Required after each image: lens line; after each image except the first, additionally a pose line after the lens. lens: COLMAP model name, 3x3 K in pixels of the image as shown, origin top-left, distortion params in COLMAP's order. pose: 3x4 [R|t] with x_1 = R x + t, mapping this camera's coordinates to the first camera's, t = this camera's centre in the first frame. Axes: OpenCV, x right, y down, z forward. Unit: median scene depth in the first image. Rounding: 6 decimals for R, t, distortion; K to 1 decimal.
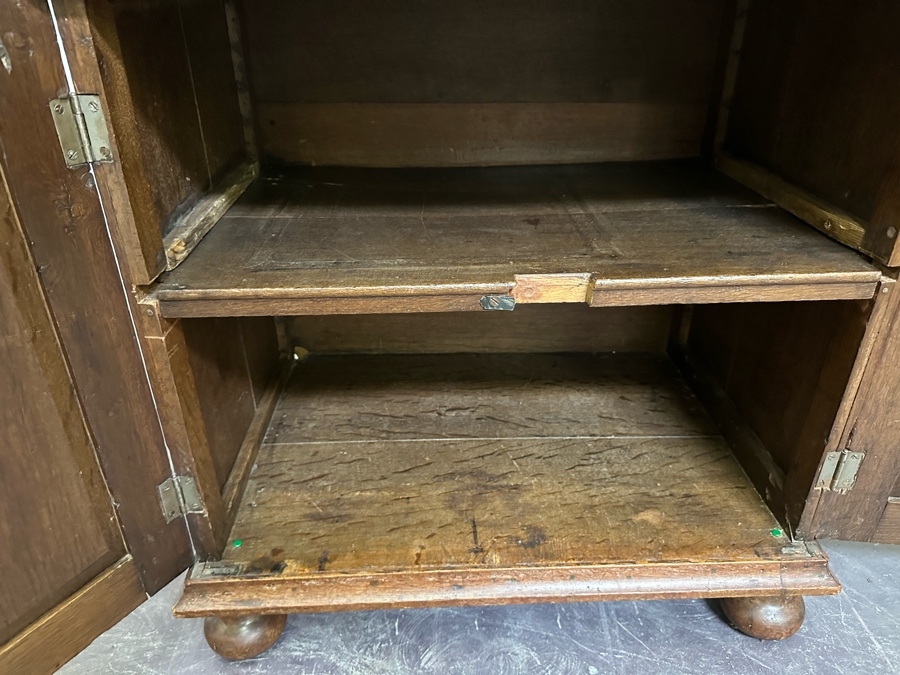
lens RADIAL K [[648.8, 0, 444.9], [0, 648.8, 346.5], [0, 0, 1]] dist [-0.017157, -0.007536]
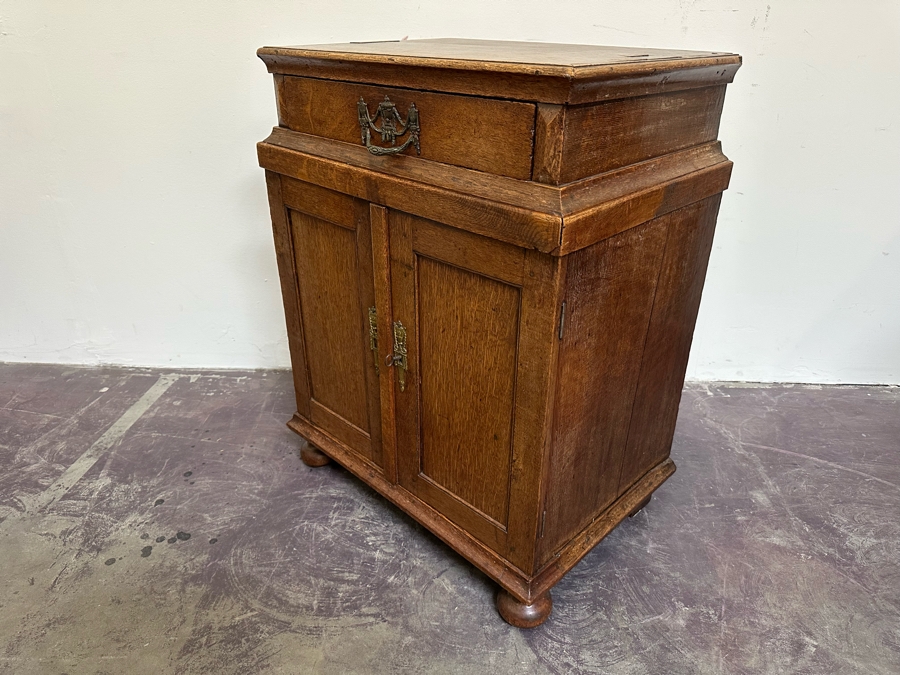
lens RADIAL K [[647.2, 0, 450.8], [0, 647.2, 343.8], [0, 0, 1]] dist [-0.005507, -0.022515]
pose [[0.996249, 0.056613, -0.065442, 0.219472], [-0.058586, 0.997872, -0.028635, 0.072034], [0.063682, 0.032362, 0.997445, -0.908485]]
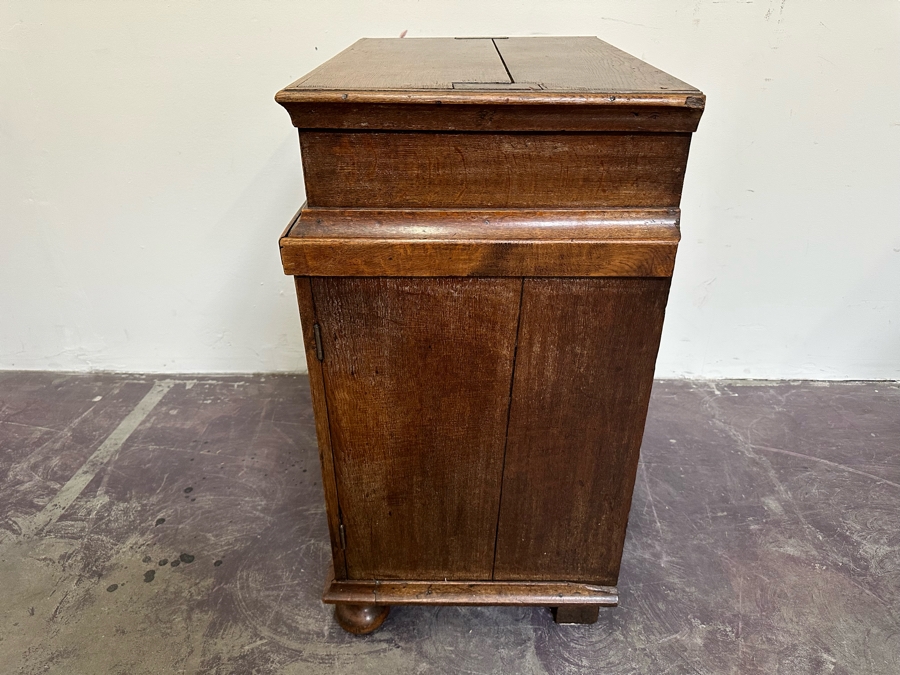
lens RADIAL K [[648.8, 0, 454.2], [0, 648.8, 344.0], [0, 0, 1]] dist [-0.017157, -0.007536]
pose [[0.998048, 0.043806, -0.044521, 0.165567], [-0.043358, 0.998999, 0.010972, -0.033094], [0.044957, -0.009020, 0.998948, -0.854794]]
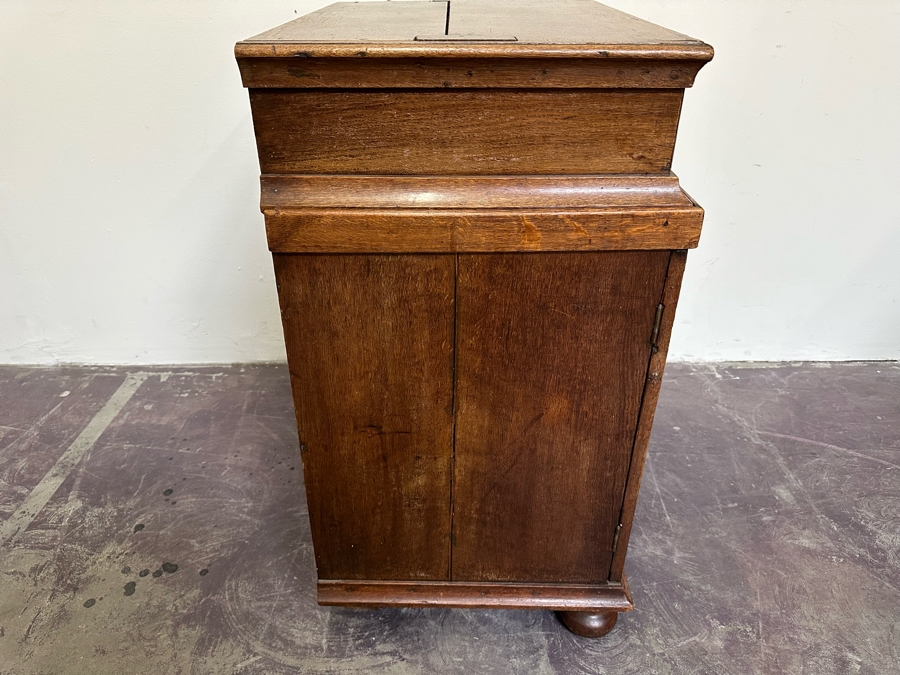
lens RADIAL K [[648.8, 0, 447.8], [0, 648.8, 344.1], [0, 0, 1]] dist [-0.017157, -0.007536]
pose [[0.999515, 0.029791, -0.009072, 0.088266], [-0.029350, 0.998540, 0.045349, -0.060158], [0.010410, -0.045061, 0.998930, -0.736423]]
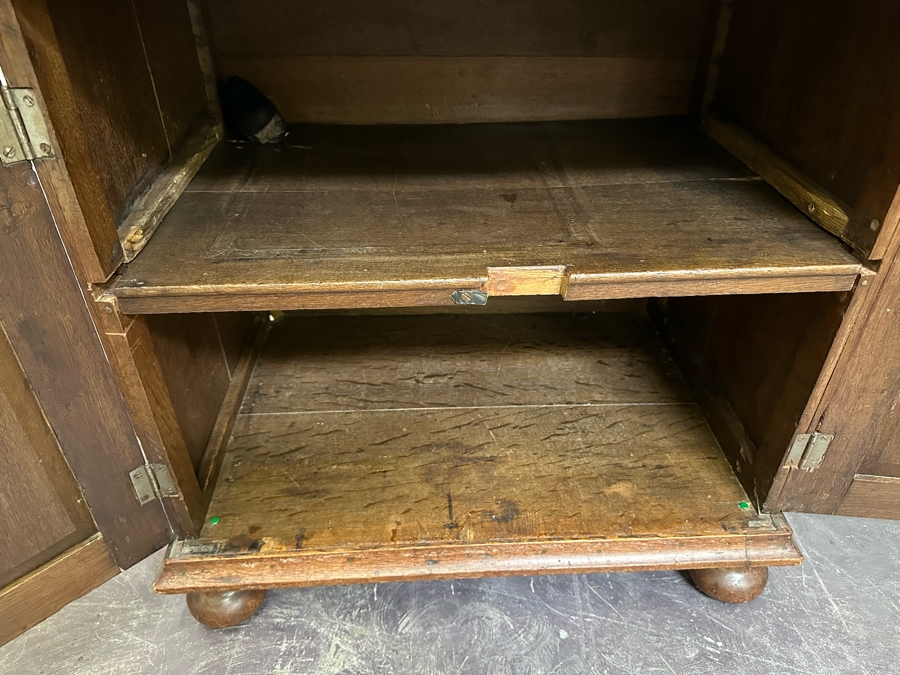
lens RADIAL K [[648.8, 0, 446.3], [0, 648.8, 346.1], [0, 0, 1]] dist [-0.017157, -0.007536]
pose [[0.999756, -0.004725, 0.021600, 0.019639], [0.002125, 0.992912, 0.118836, -0.084601], [-0.022009, -0.118761, 0.992679, 0.021228]]
